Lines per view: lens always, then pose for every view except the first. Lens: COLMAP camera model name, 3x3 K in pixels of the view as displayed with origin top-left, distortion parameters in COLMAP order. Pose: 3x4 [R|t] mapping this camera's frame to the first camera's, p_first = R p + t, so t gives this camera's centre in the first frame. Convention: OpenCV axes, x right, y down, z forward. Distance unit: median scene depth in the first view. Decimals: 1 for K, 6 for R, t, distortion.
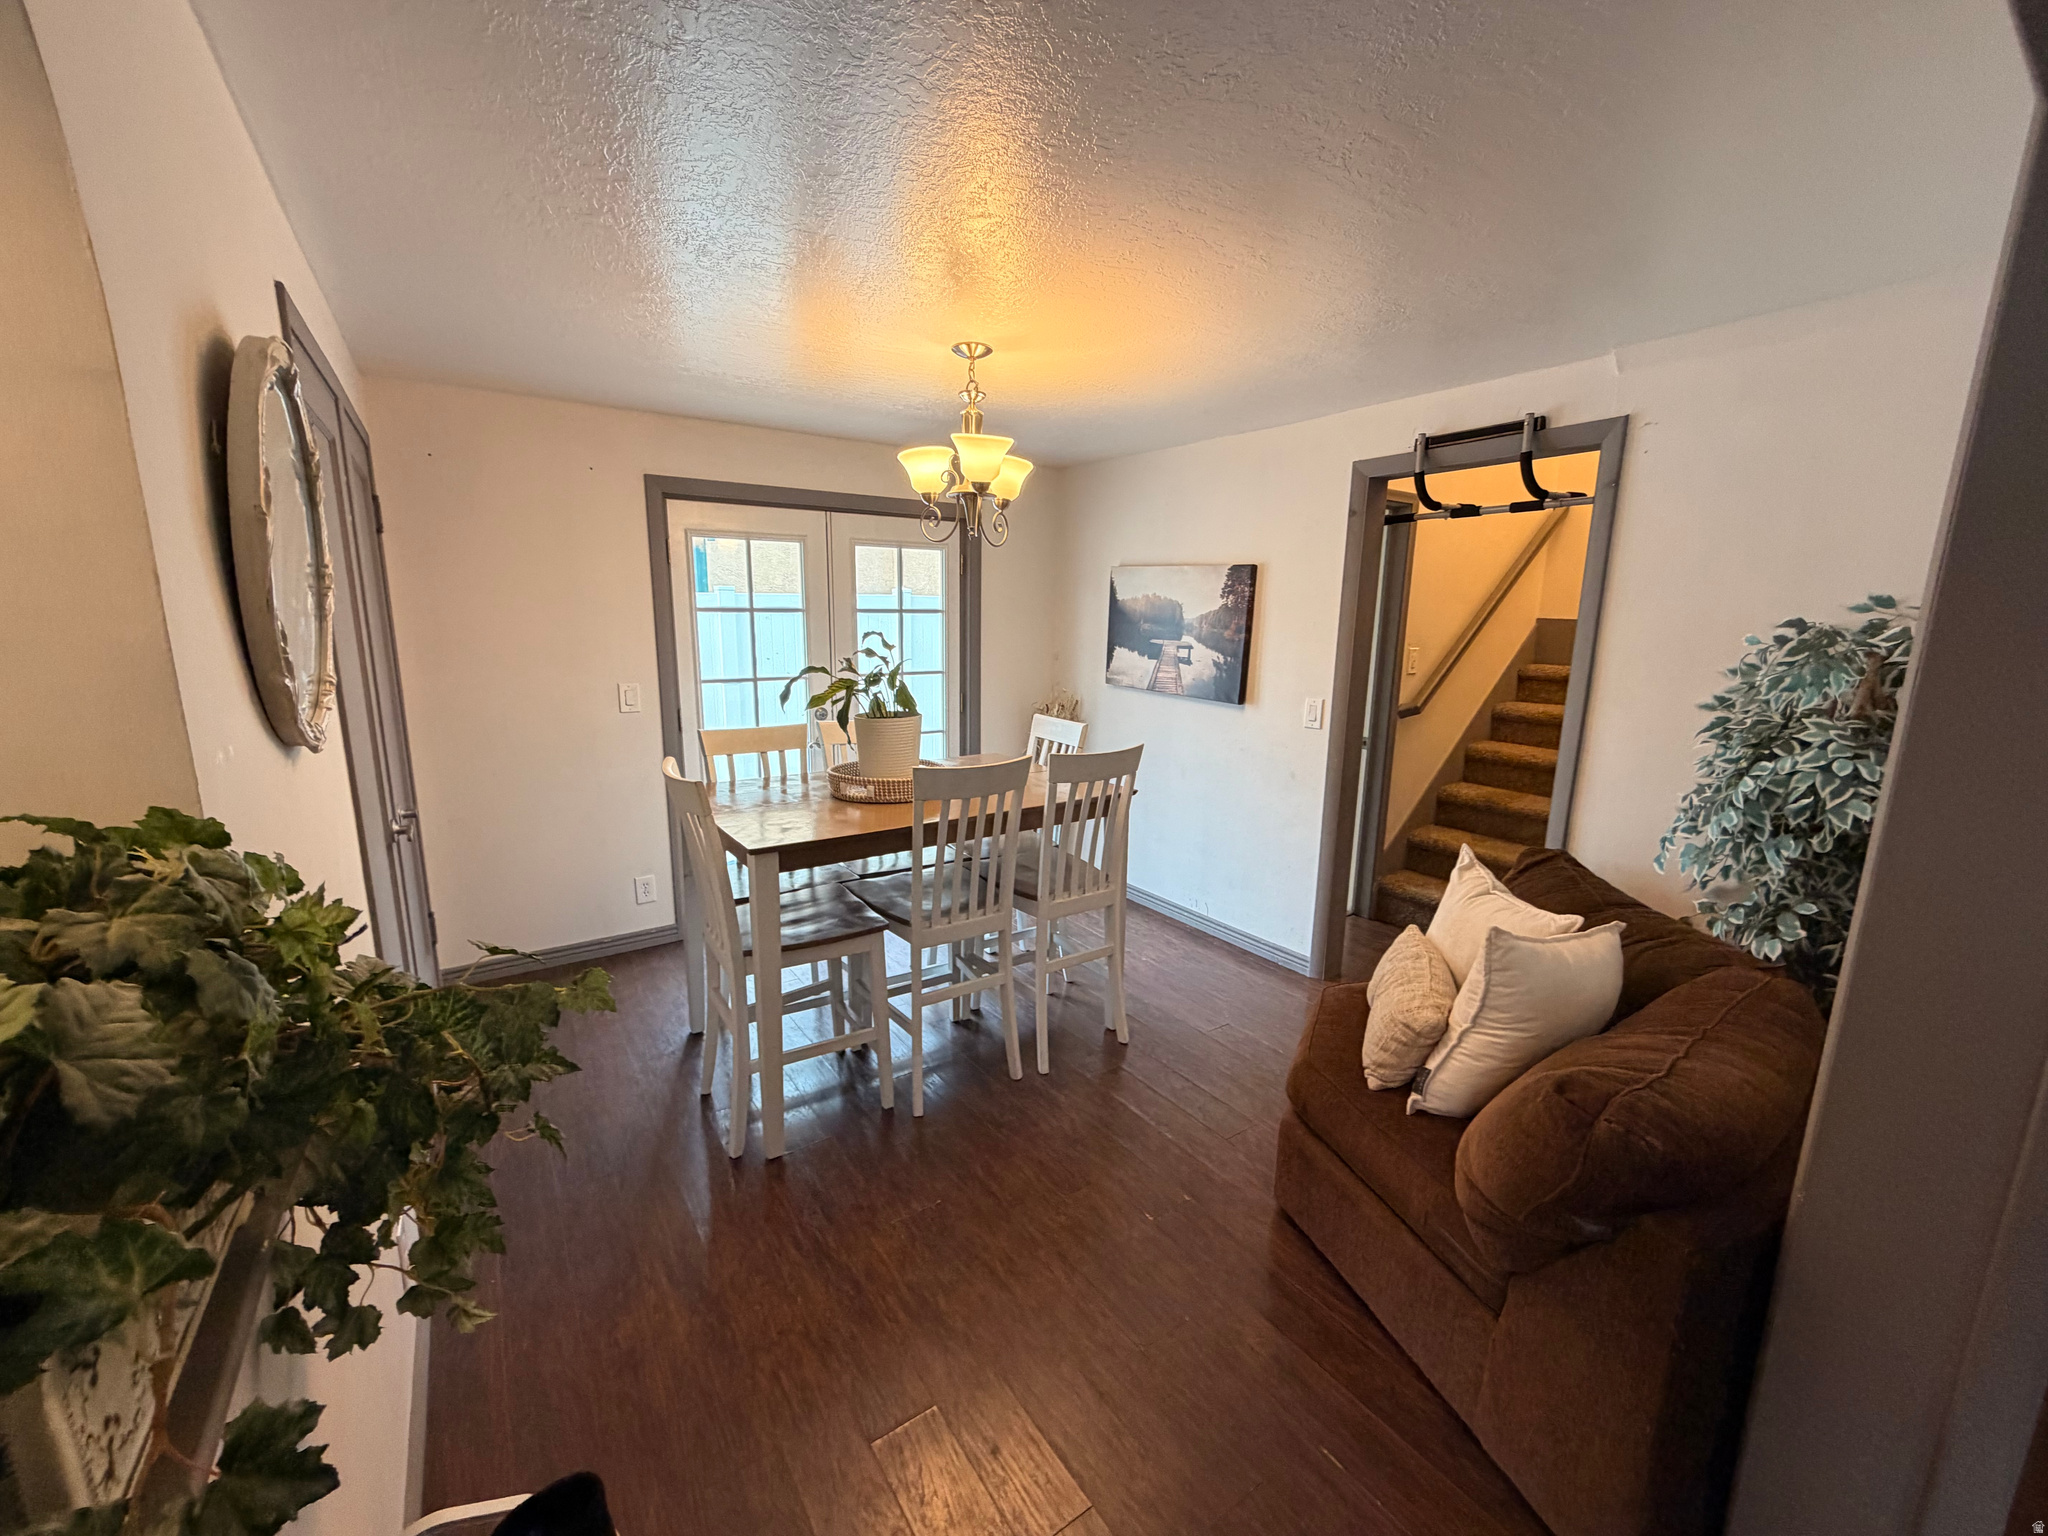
lens RADIAL K [[807.6, 0, 1017.6], [0, 807.6, 768.4], [0, 0, 1]] dist [-0.003186, -0.000363]
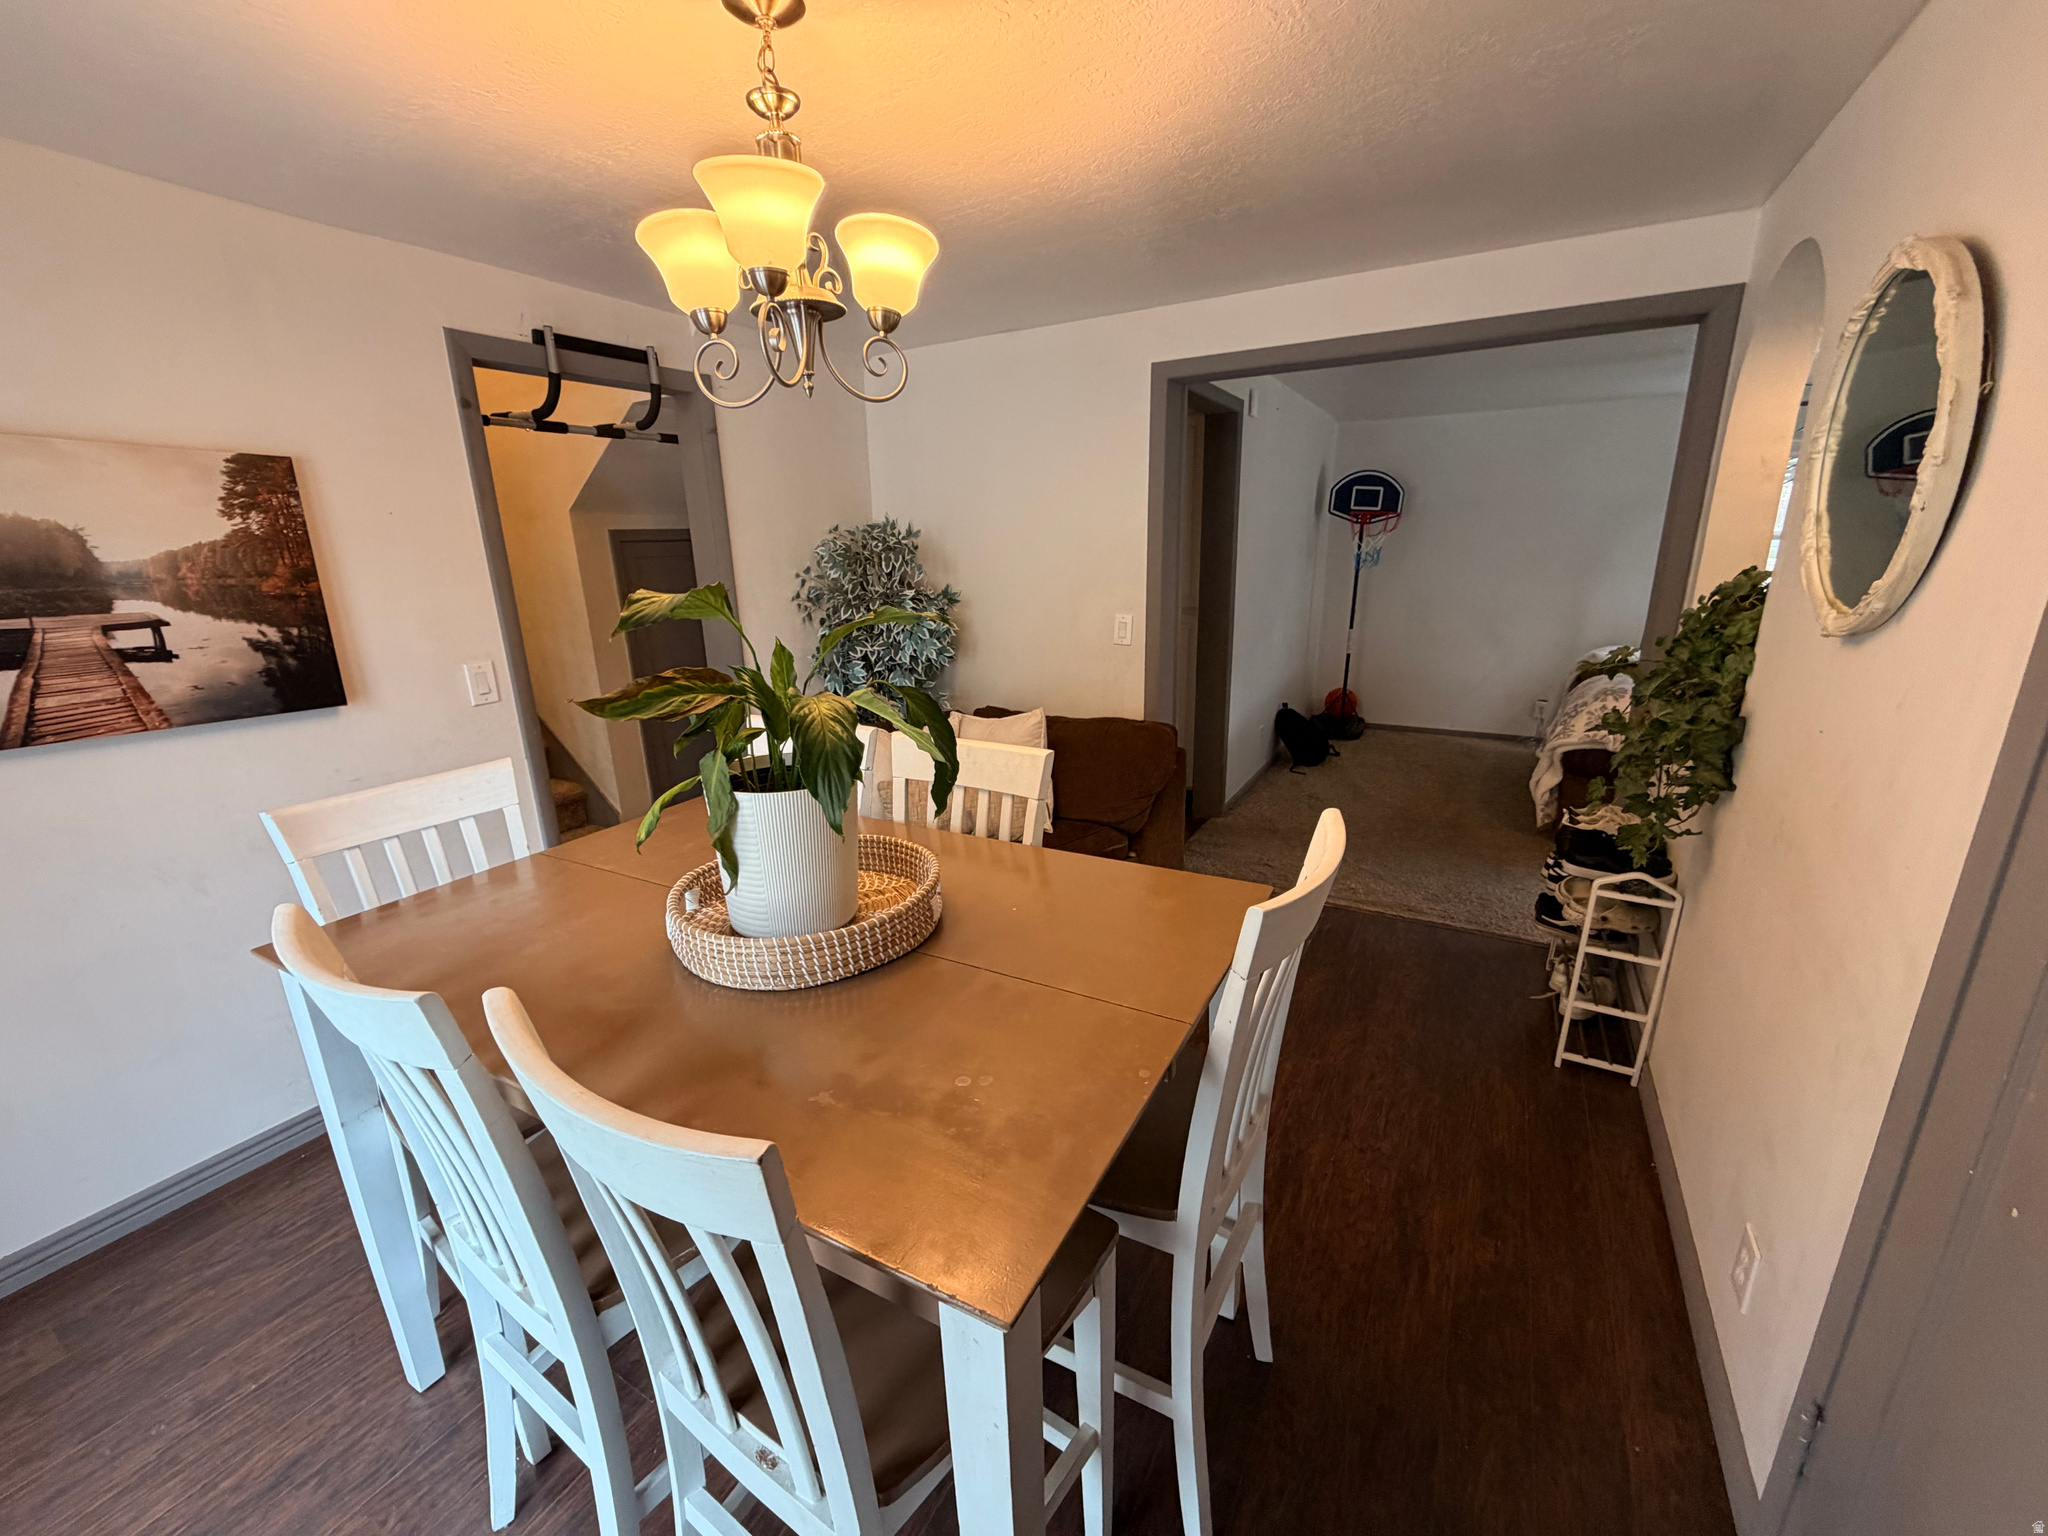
lens RADIAL K [[807.6, 0, 1017.6], [0, 807.6, 768.4], [0, 0, 1]] dist [-0.003186, -0.000363]
pose [[-0.429763, -0.234540, 0.871949, -0.446434], [0.203419, 0.915702, 0.346570, -0.138746], [-0.879730, 0.326314, -0.345825, 0.781779]]
